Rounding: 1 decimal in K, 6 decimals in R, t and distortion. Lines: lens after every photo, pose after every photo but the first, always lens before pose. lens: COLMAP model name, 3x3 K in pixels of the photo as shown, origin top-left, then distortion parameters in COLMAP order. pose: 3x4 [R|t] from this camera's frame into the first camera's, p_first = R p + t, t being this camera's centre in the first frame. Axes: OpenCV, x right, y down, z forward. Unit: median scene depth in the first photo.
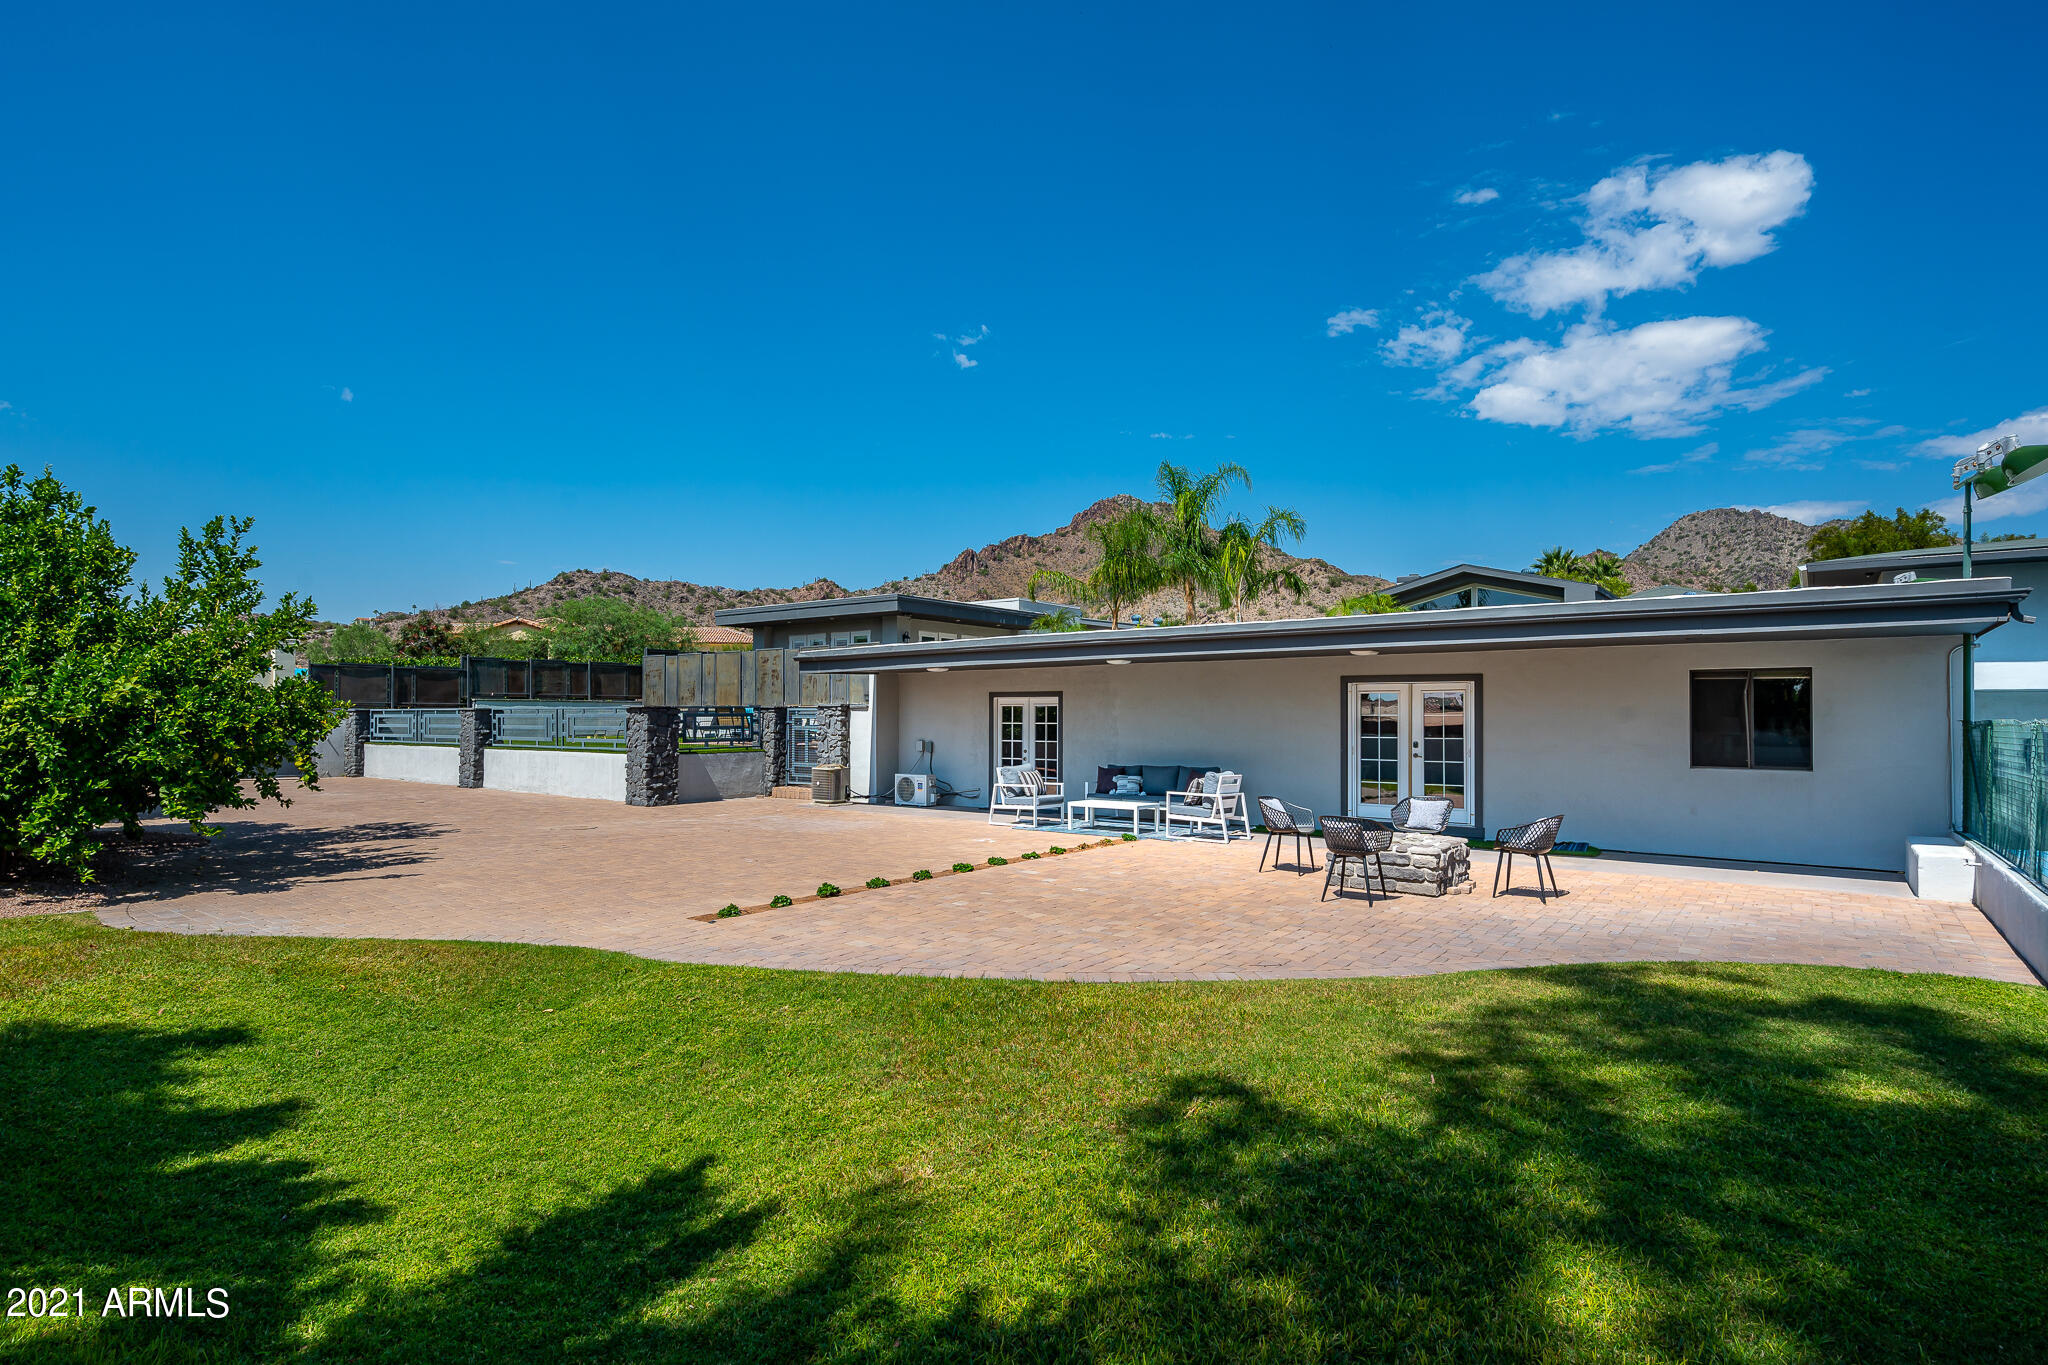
lens RADIAL K [[1069.3, 0, 1024.0], [0, 1069.3, 682.5], [0, 0, 1]] dist [0.000013, -0.000025]
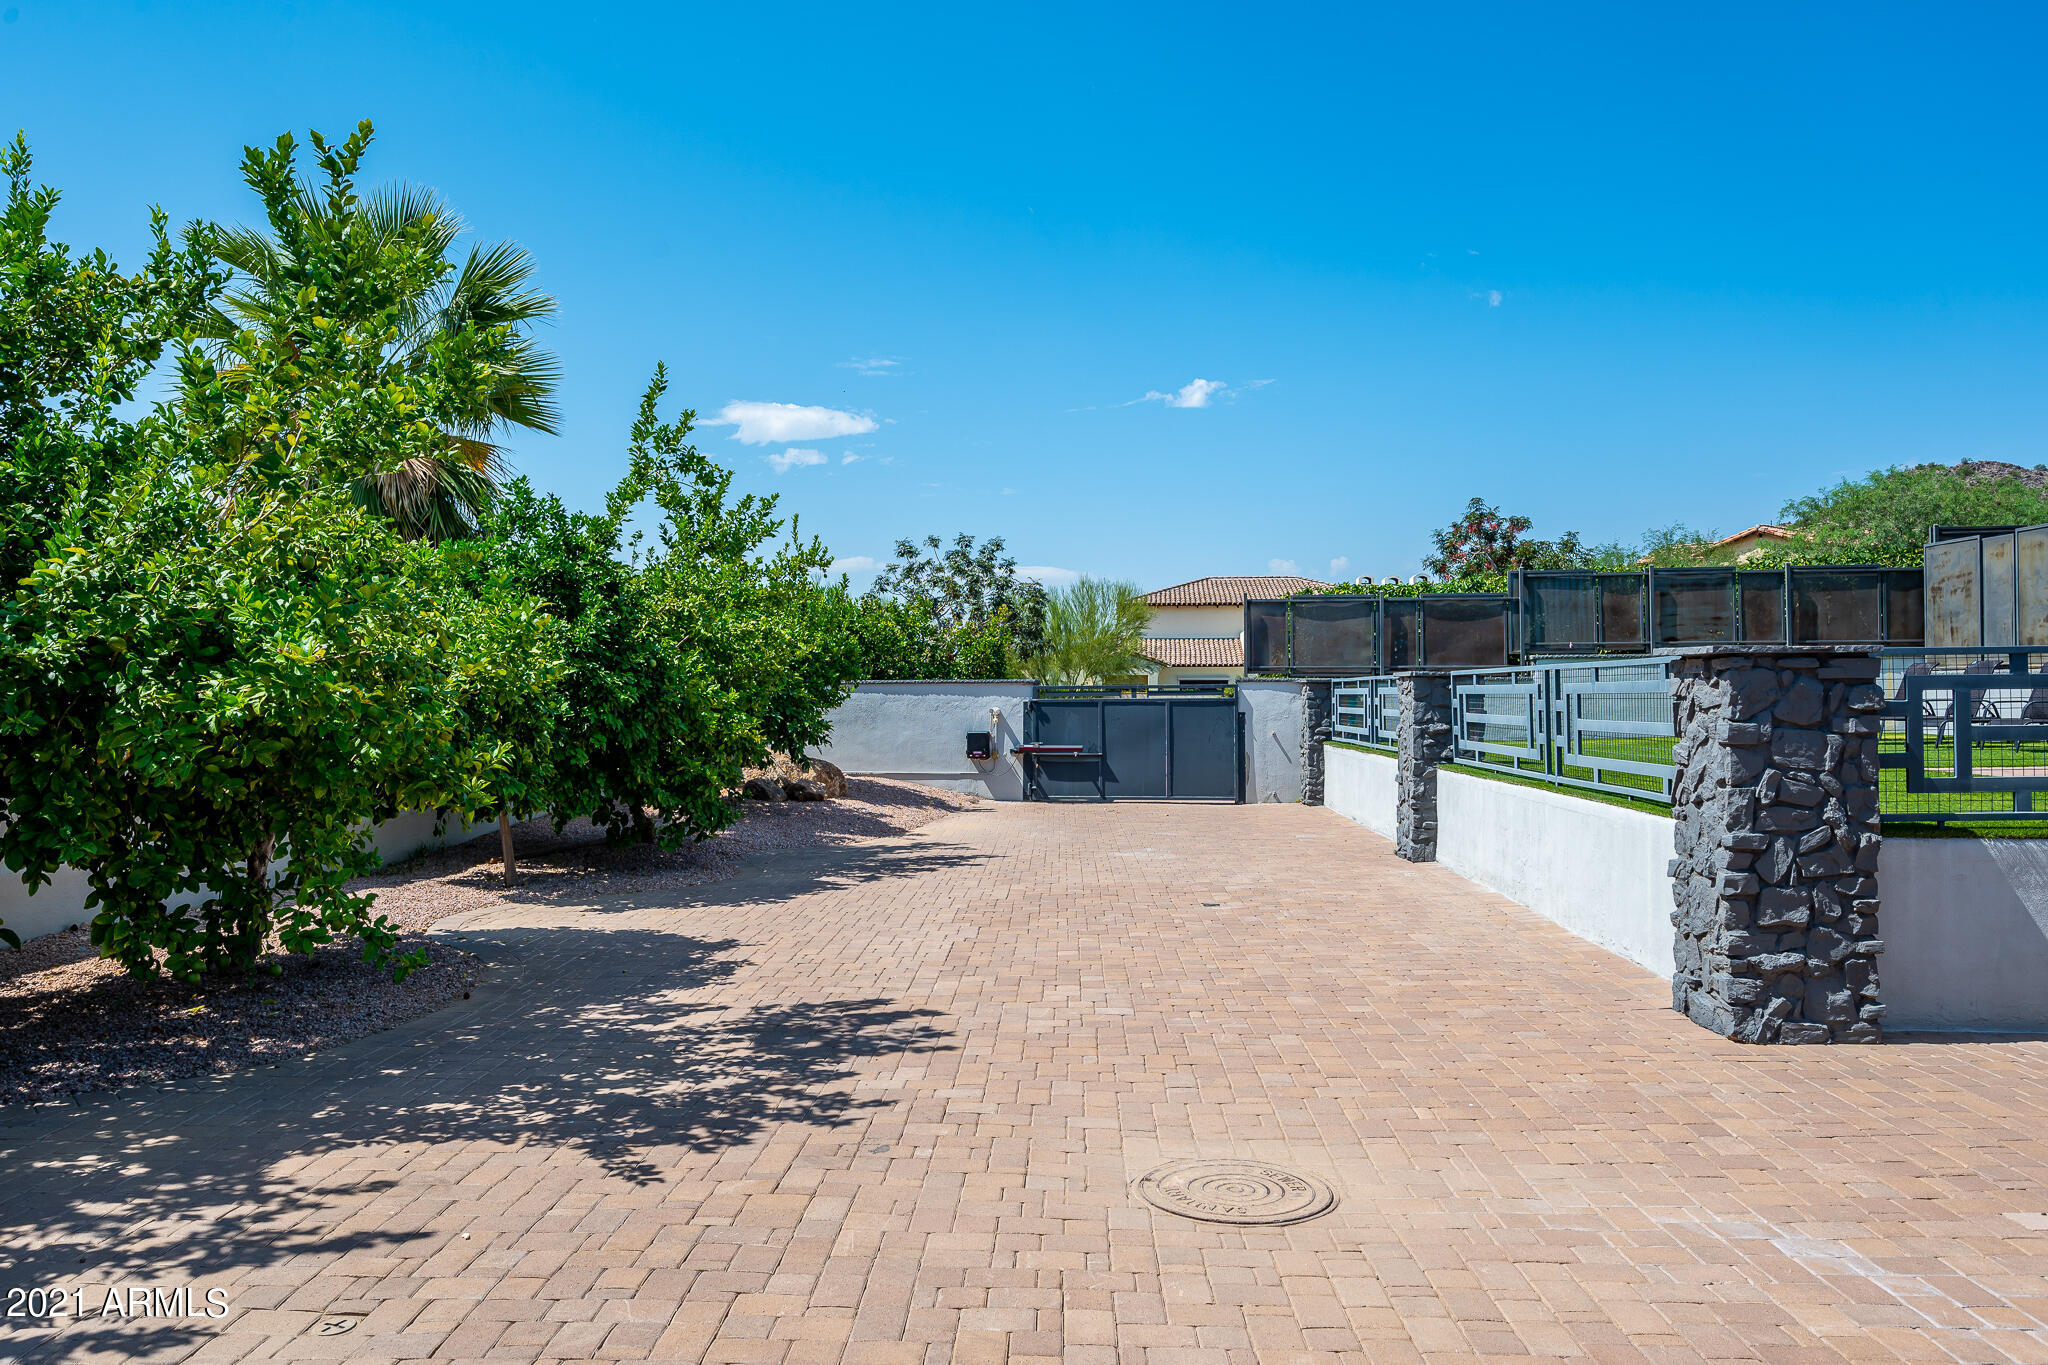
lens RADIAL K [[1424.8, 0, 1024.0], [0, 1424.8, 682.5], [0, 0, 1]] dist [-0.000820, -0.000536]
pose [[0.568111, -0.010523, -0.822884, -0.137966], [0.032059, 0.999442, 0.009352, 0.017725], [0.822327, -0.031694, 0.568132, 0.551307]]
